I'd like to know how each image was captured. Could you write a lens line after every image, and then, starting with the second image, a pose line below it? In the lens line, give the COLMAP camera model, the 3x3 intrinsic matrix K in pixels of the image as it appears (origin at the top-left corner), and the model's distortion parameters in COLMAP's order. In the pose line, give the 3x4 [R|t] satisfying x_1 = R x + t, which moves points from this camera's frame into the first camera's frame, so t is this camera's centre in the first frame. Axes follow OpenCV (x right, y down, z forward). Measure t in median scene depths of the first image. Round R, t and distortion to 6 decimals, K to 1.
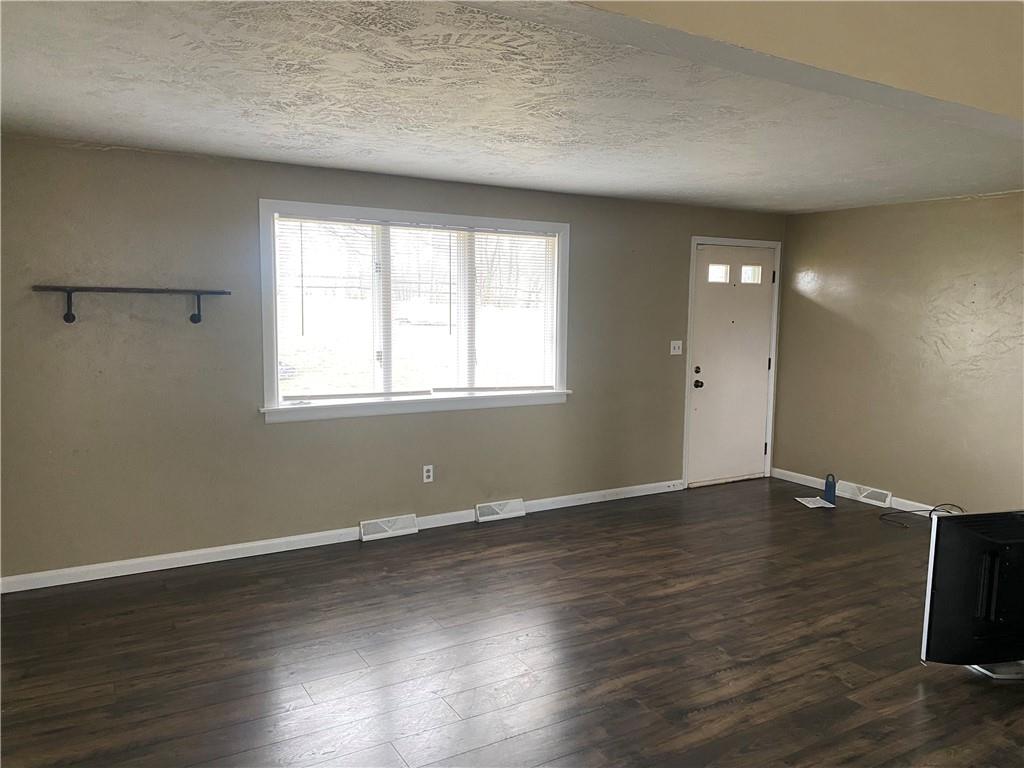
lens RADIAL K [[772.3, 0, 512.0], [0, 772.3, 384.0], [0, 0, 1]] dist [0.076301, -0.137891]
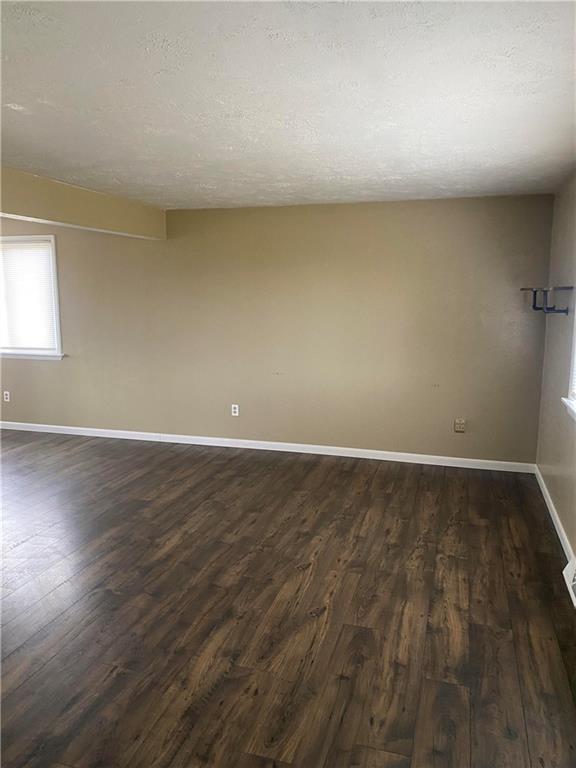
lens RADIAL K [[579.2, 0, 293.0], [0, 579.2, 371.8], [0, 0, 1]] dist [0.076301, -0.137891]
pose [[-0.728031, 0.076451, -0.681268, 0.507336], [-0.086383, 0.975611, 0.201794, -0.137252], [0.680080, 0.205762, -0.703671, 1.353638]]
